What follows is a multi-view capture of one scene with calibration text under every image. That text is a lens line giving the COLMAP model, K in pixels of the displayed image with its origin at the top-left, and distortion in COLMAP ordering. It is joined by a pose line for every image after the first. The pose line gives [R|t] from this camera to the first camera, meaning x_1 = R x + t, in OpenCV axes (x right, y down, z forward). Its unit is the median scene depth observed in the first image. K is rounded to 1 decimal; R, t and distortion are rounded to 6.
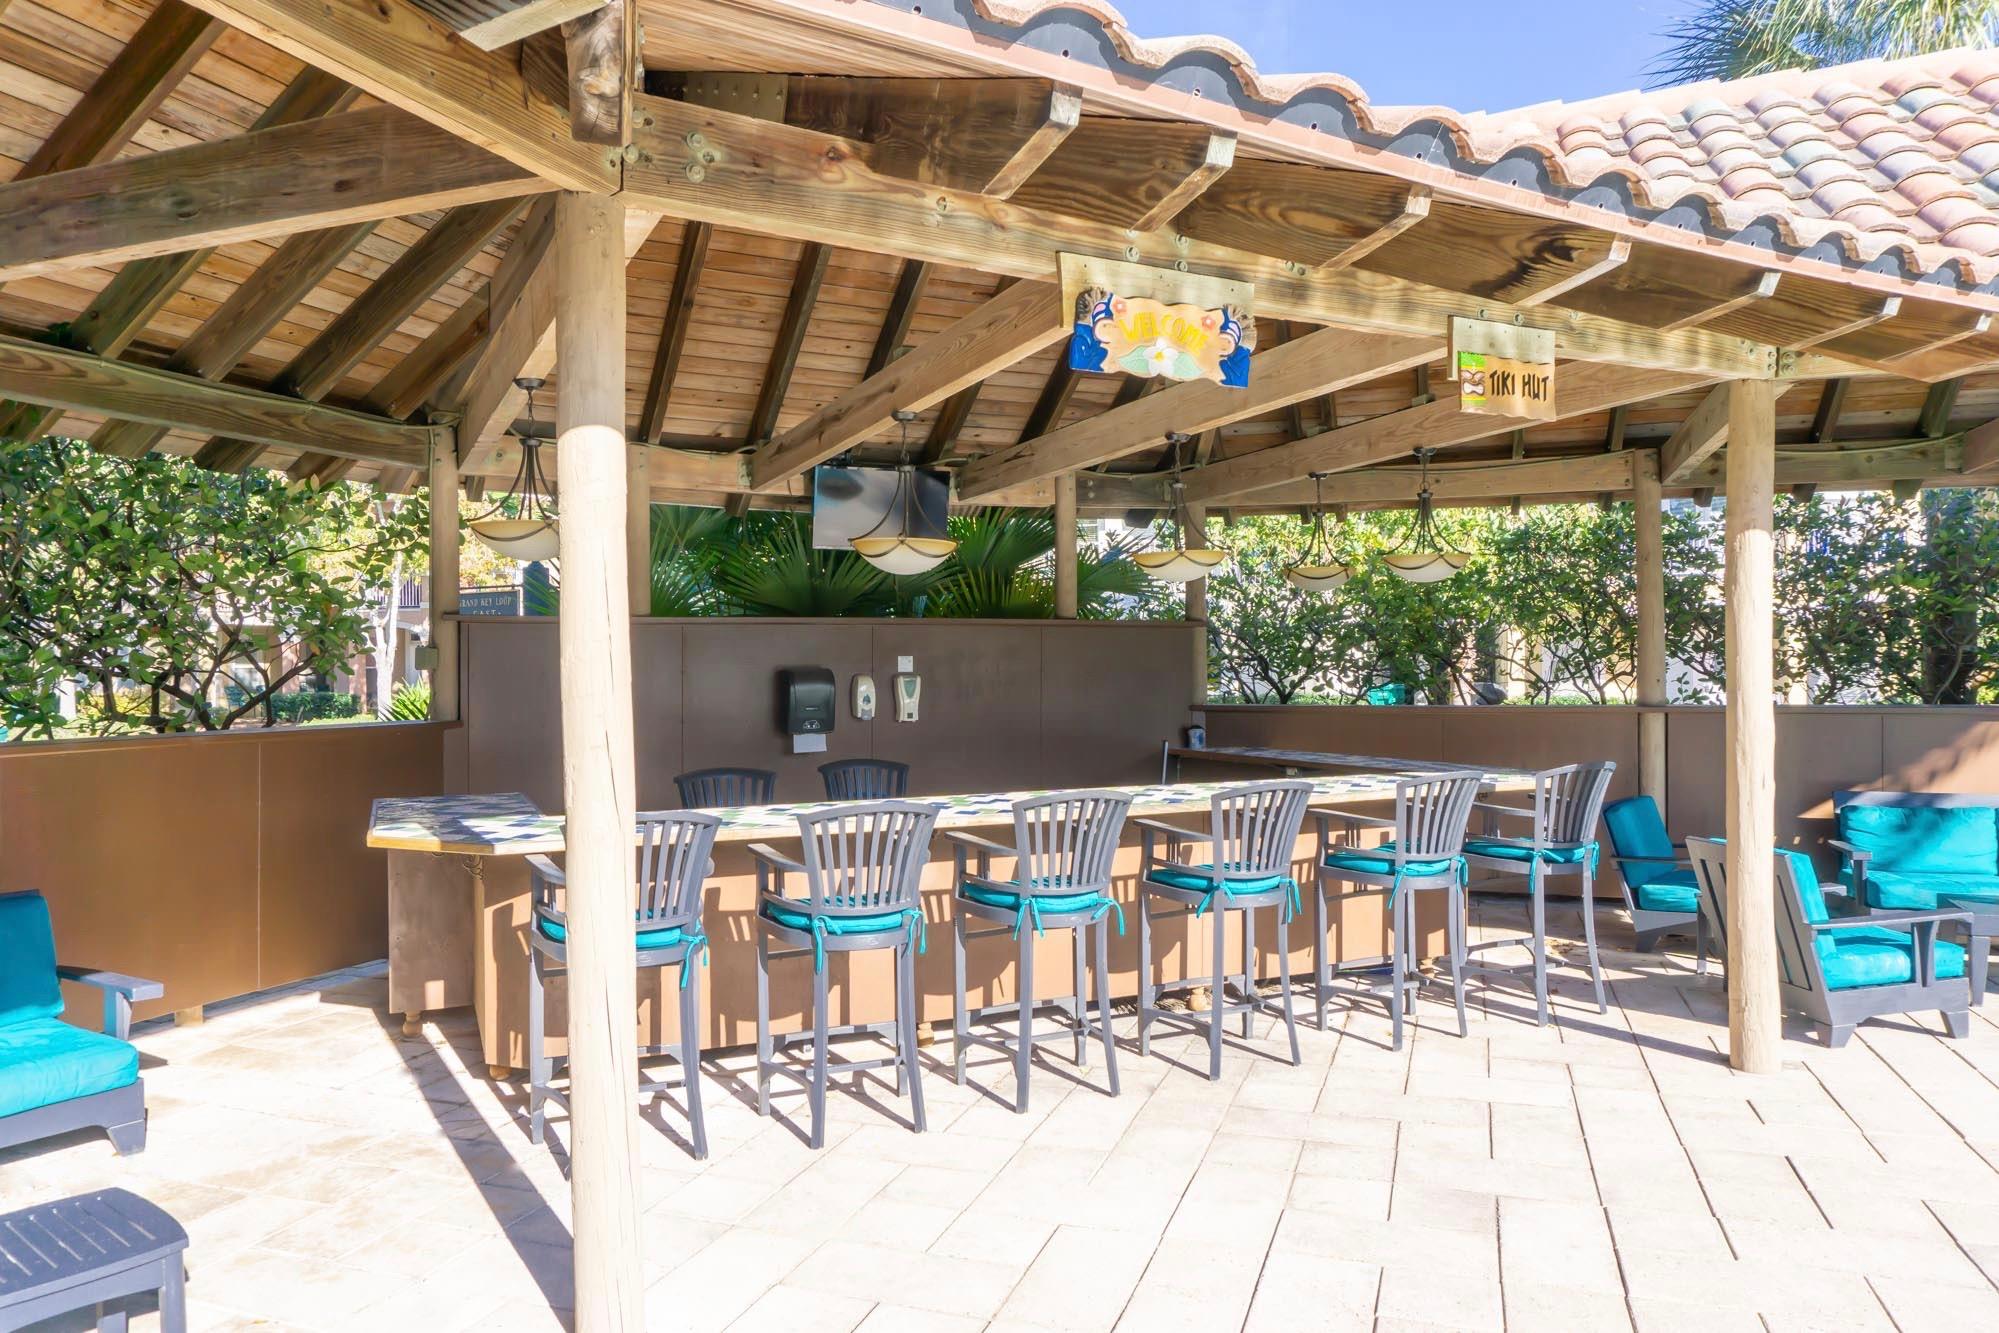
lens RADIAL K [[1377.1, 0, 1007.0], [0, 1377.1, 661.8], [0, 0, 1]] dist [-0.010713, -0.012235]
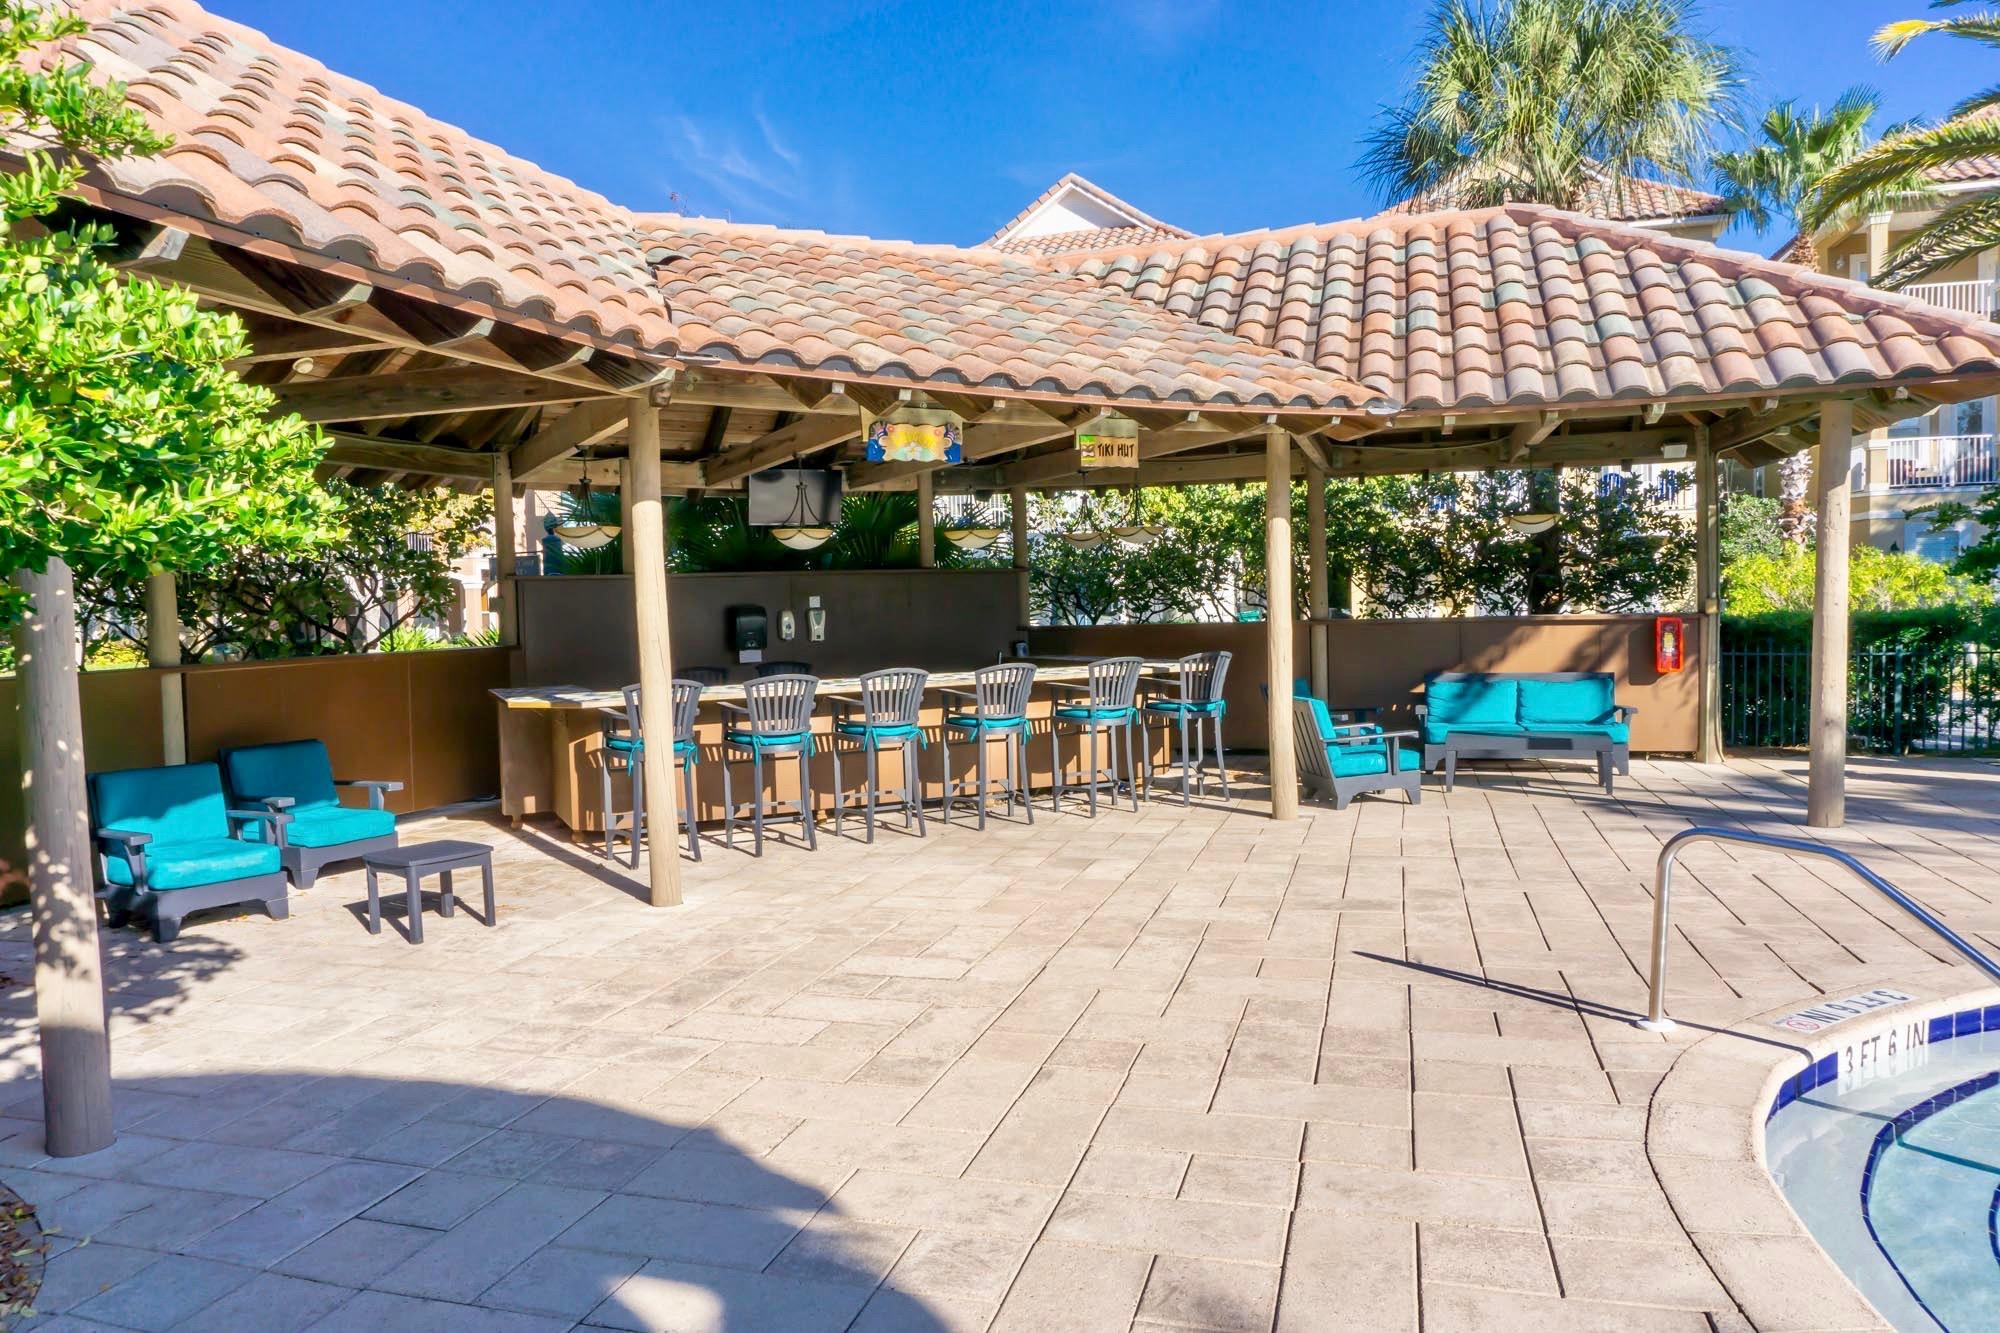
lens RADIAL K [[1377.8, 0, 992.0], [0, 1377.8, 675.7], [0, 0, 1]] dist [-0.010713, -0.012235]
pose [[0.999385, -0.020930, 0.028129, 0.103898], [0.019292, 0.998171, 0.057289, -0.000898], [-0.029277, -0.056711, 0.997961, -0.685102]]
